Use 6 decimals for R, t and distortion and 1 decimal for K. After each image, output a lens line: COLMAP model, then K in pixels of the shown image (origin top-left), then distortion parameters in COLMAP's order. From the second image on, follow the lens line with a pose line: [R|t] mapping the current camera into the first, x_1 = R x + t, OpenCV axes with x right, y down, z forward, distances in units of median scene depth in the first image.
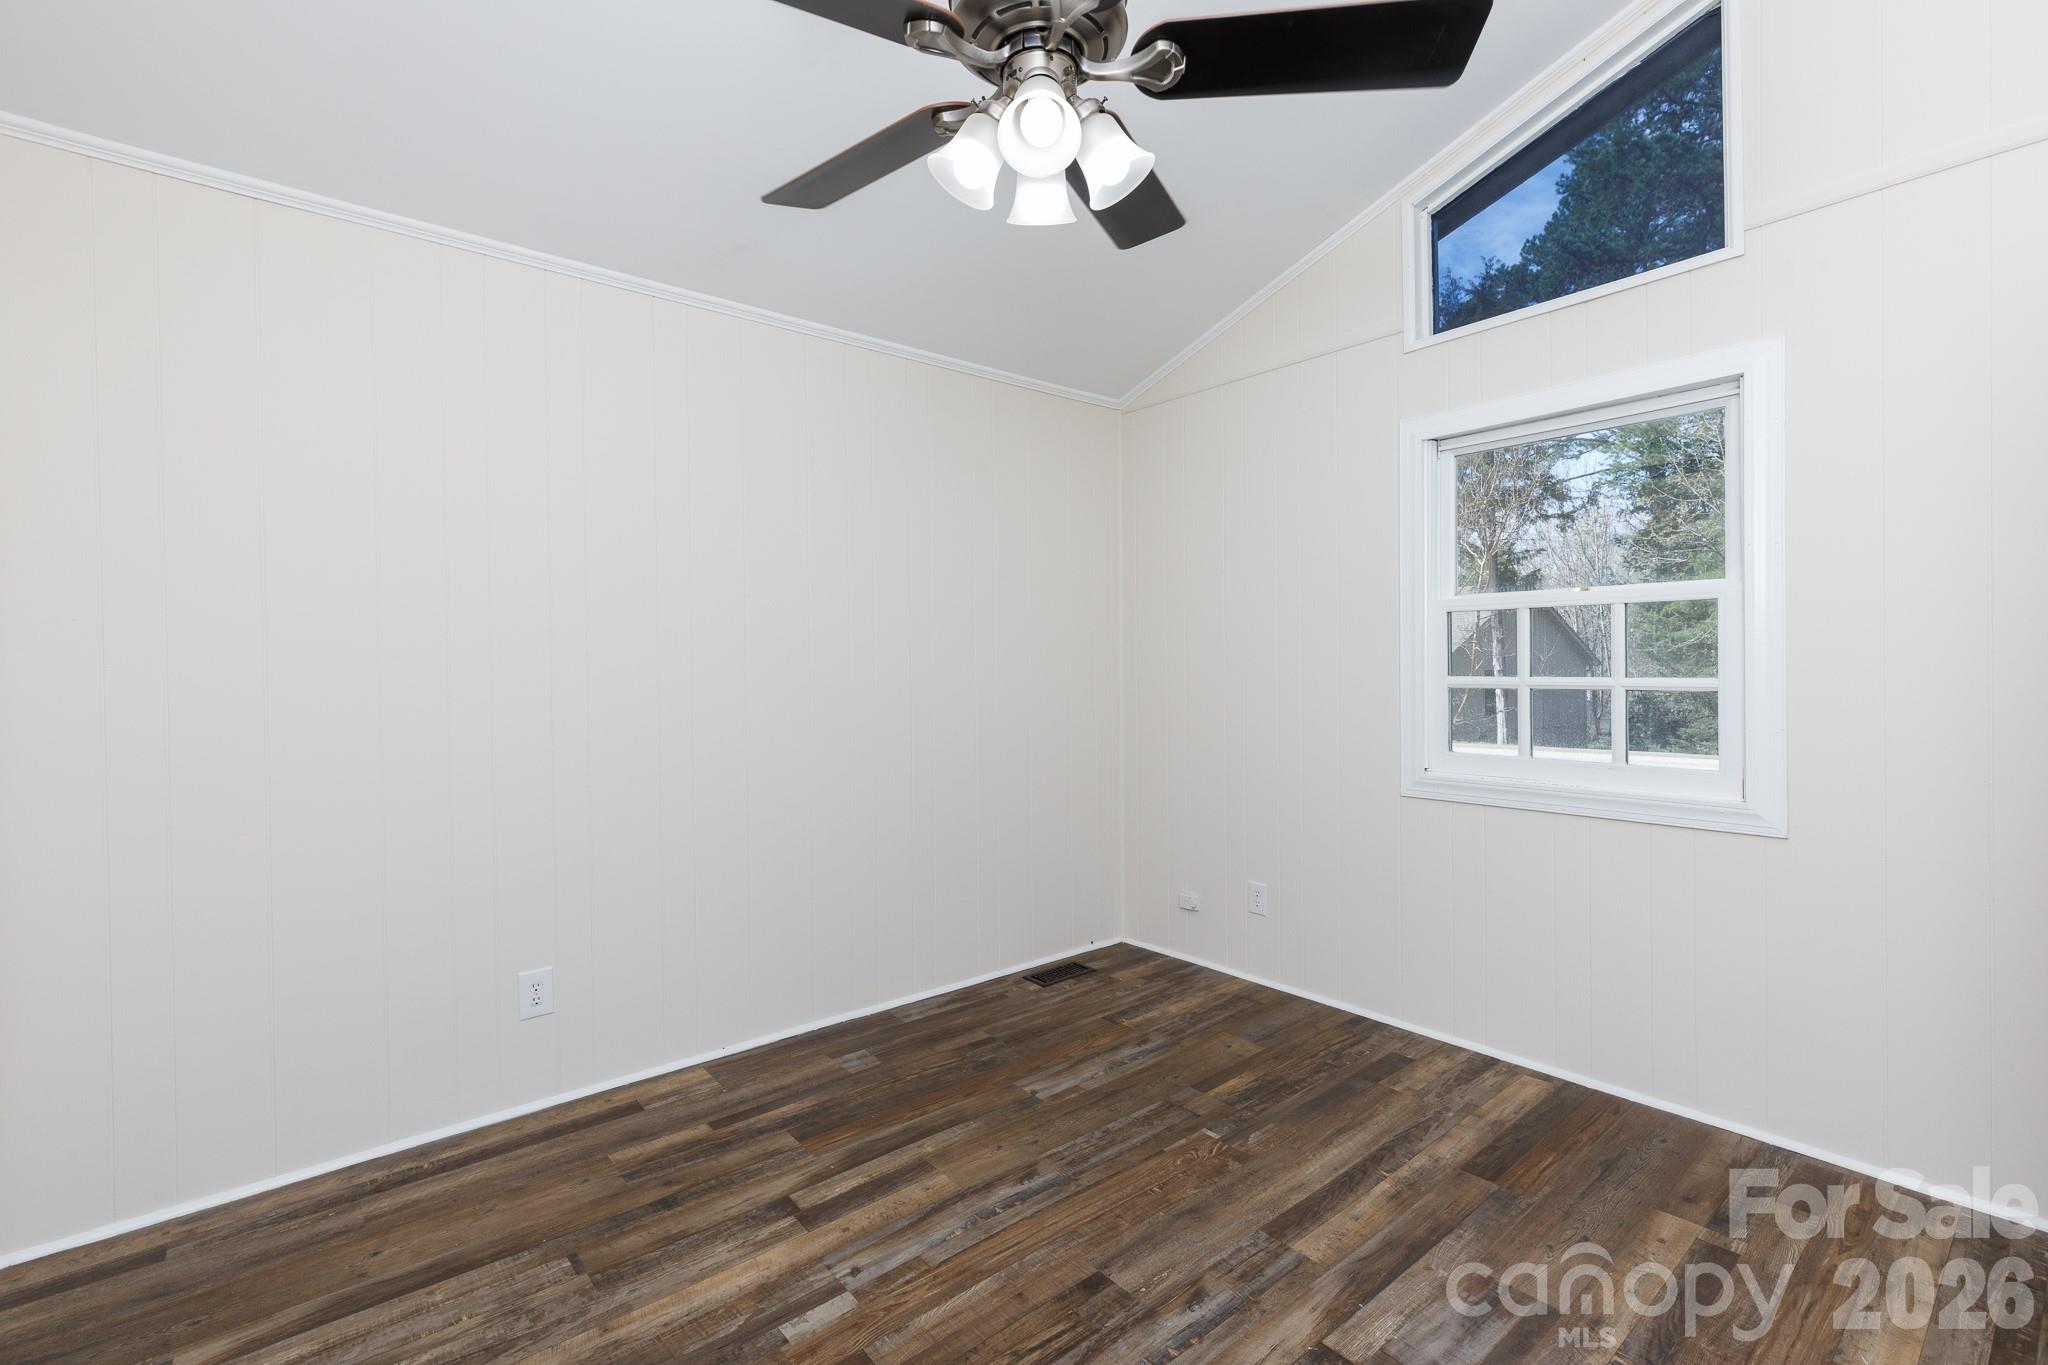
lens RADIAL K [[917.7, 0, 1033.6], [0, 917.7, 684.4], [0, 0, 1]] dist [0.003593, 0.000131]
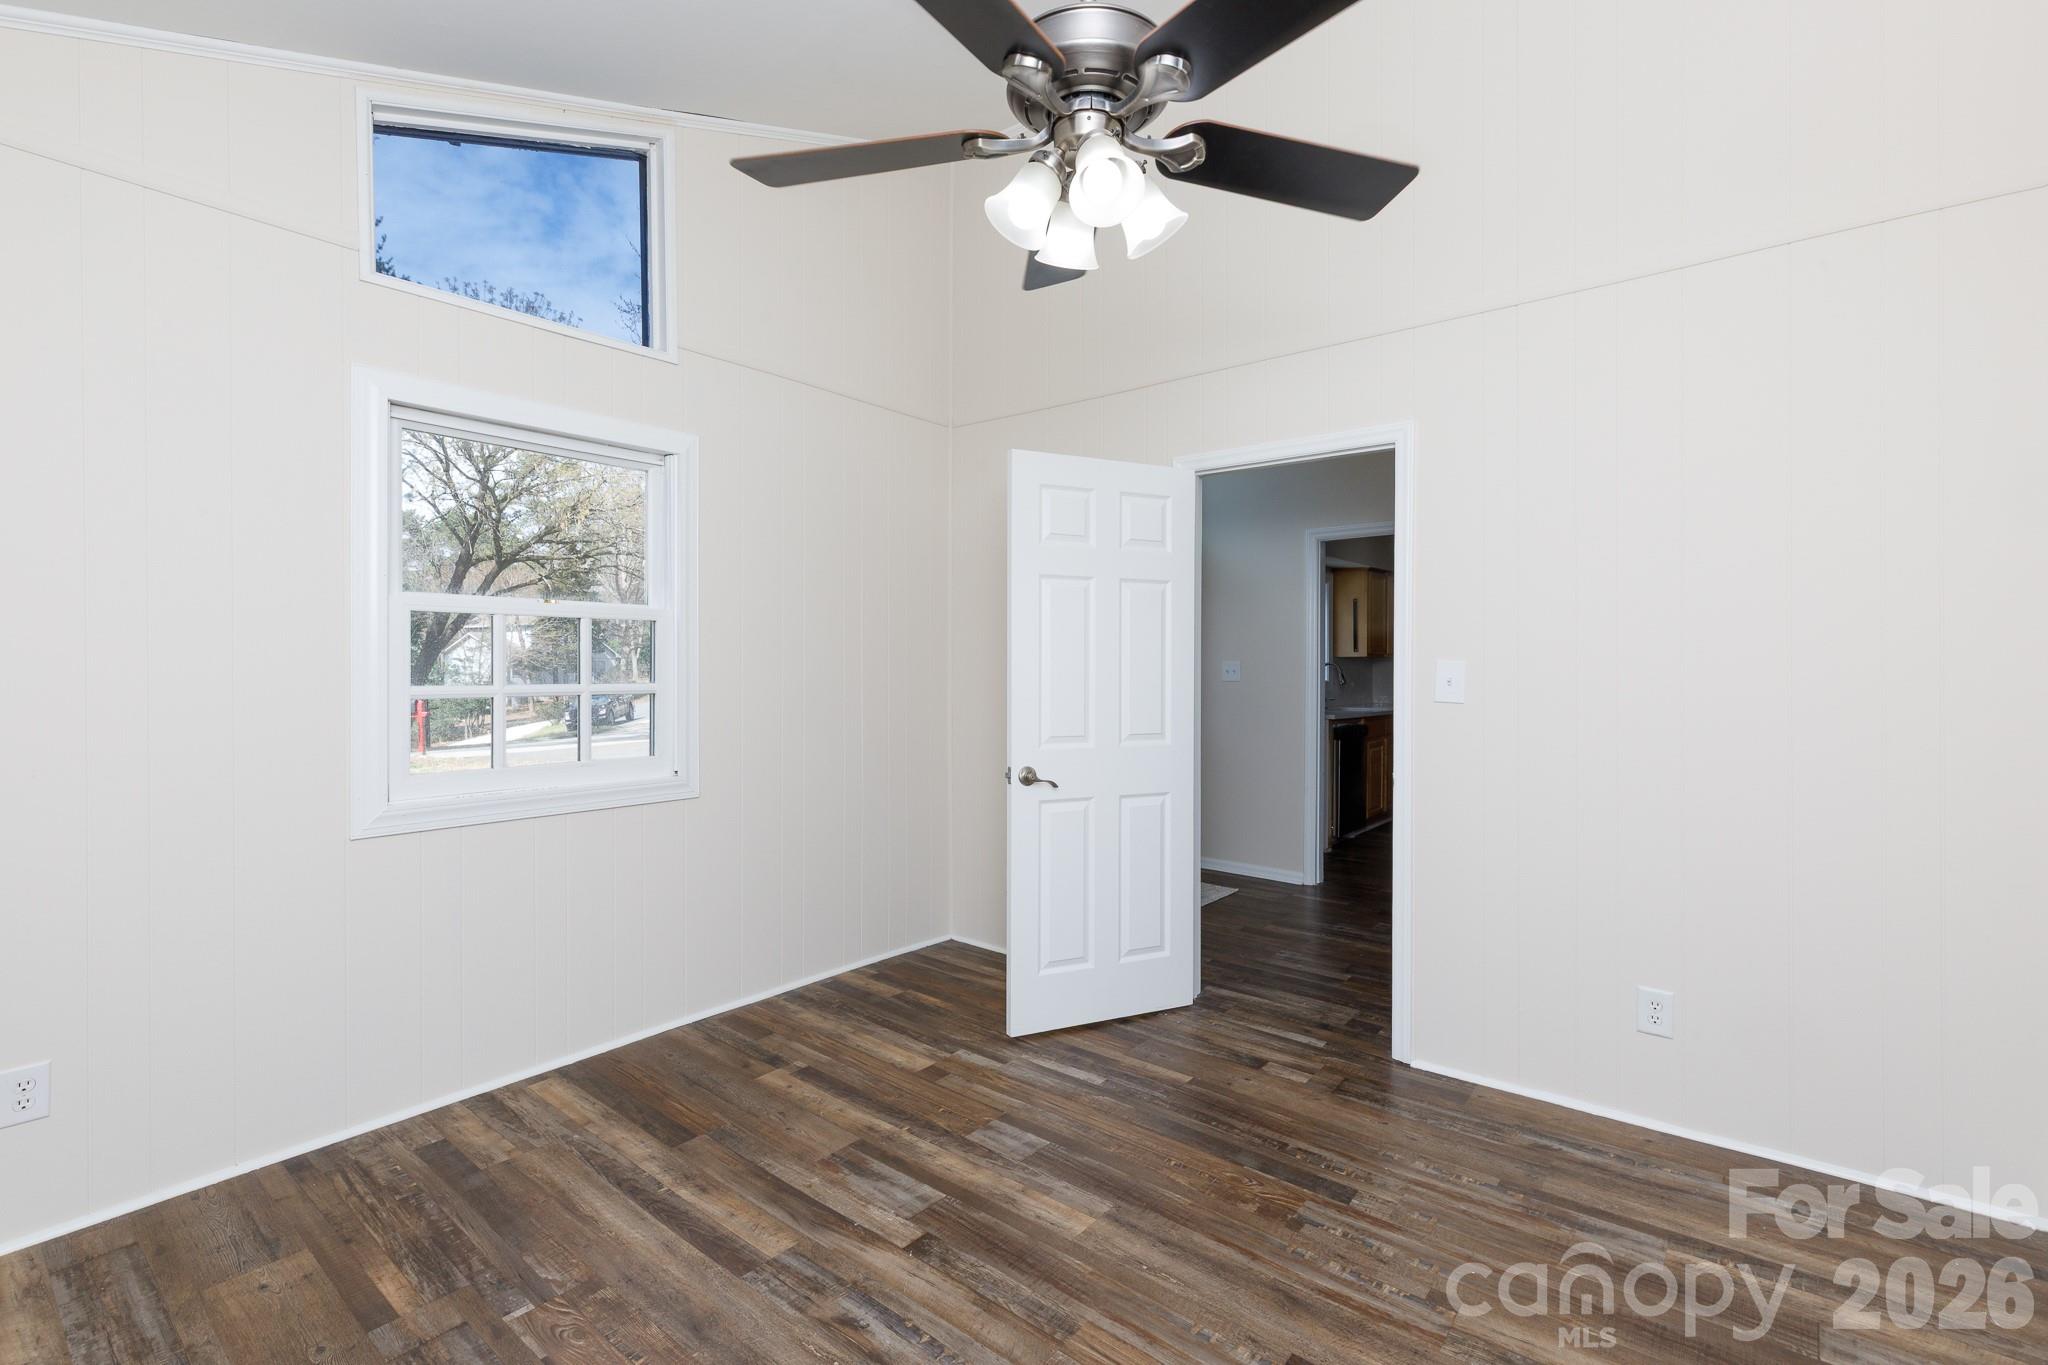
lens RADIAL K [[917.7, 0, 1030.7], [0, 917.7, 664.6], [0, 0, 1]] dist [0.003593, 0.000131]
pose [[-0.191022, 0.005988, 0.981568, -0.598166], [0.026052, 0.999660, -0.001029, -0.011853], [-0.981240, 0.025375, -0.191113, 0.724378]]
